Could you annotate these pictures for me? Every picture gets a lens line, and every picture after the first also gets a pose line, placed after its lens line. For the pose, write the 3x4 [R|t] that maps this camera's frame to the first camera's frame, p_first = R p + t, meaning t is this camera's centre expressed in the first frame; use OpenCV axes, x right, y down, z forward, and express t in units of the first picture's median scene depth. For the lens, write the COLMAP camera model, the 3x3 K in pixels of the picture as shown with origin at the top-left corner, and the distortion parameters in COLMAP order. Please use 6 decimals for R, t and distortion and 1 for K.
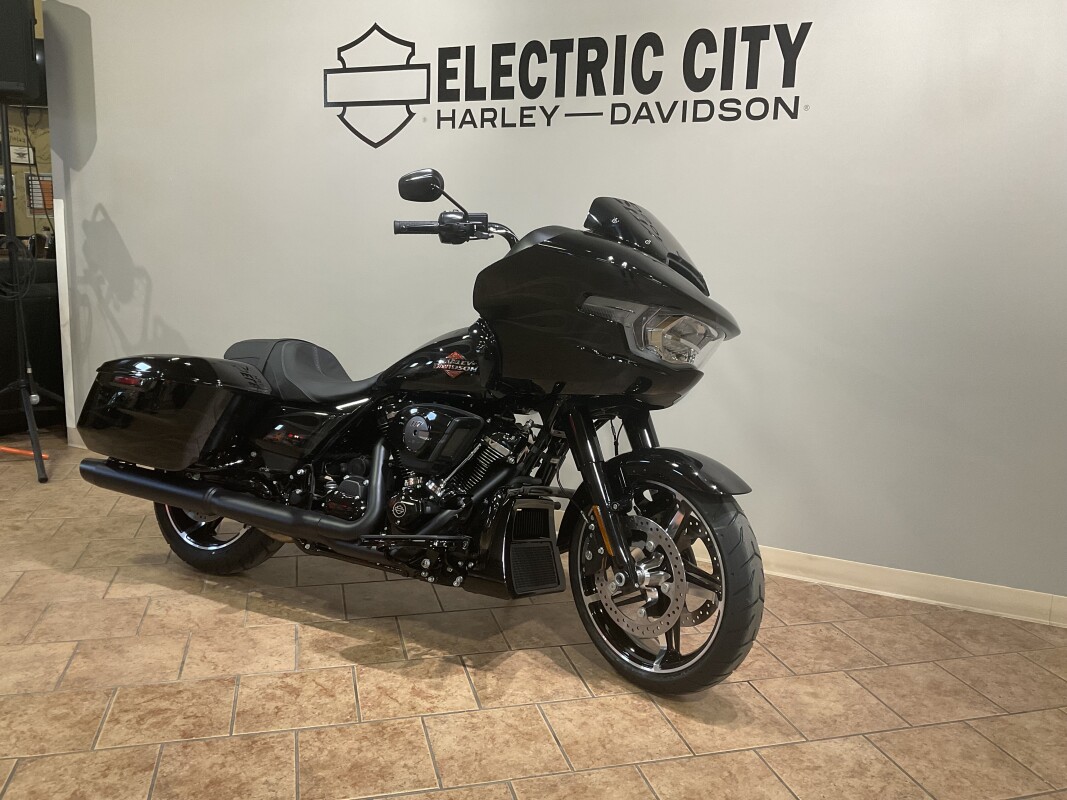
lens RADIAL K [[887.5, 0, 531.9], [0, 887.5, 387.0], [0, 0, 1]] dist [0.030087, -0.049975]
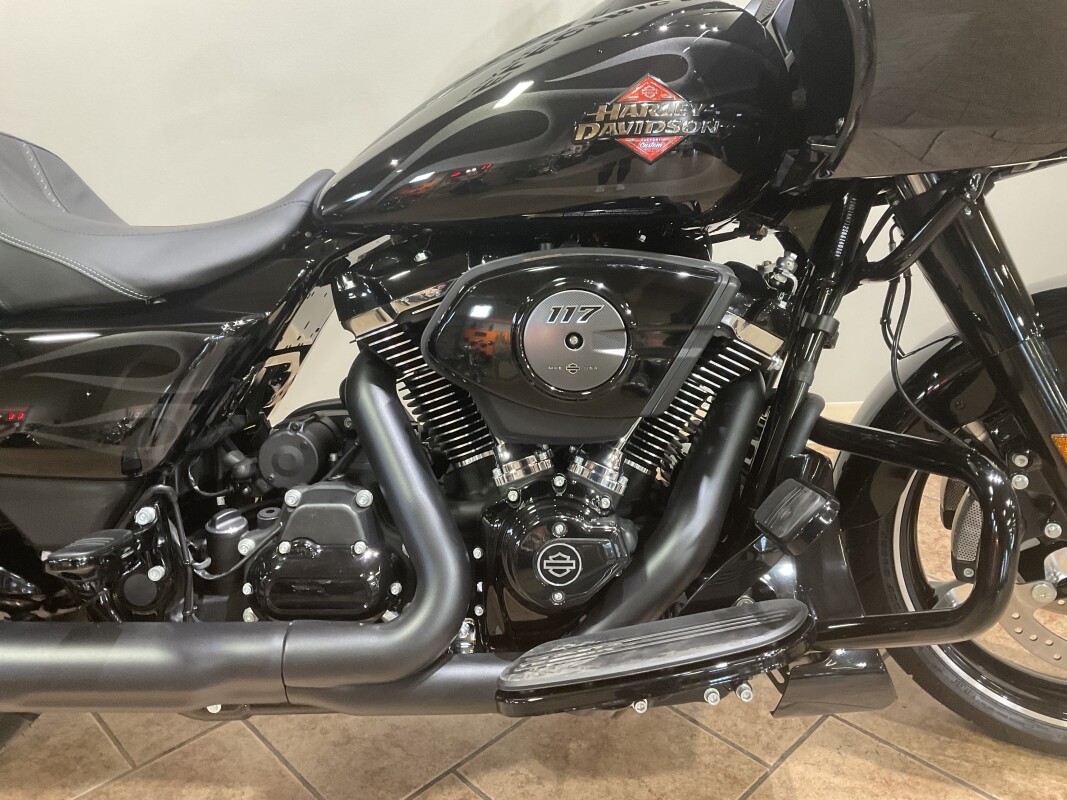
lens RADIAL K [[889.4, 0, 533.5], [0, 889.4, 400.0], [0, 0, 1]] dist [0.054333, -0.065213]
pose [[0.867032, -0.218414, 0.447829, -0.233919], [0.119798, 0.963816, 0.238132, -0.007495], [-0.483636, -0.152819, 0.861825, 0.550671]]
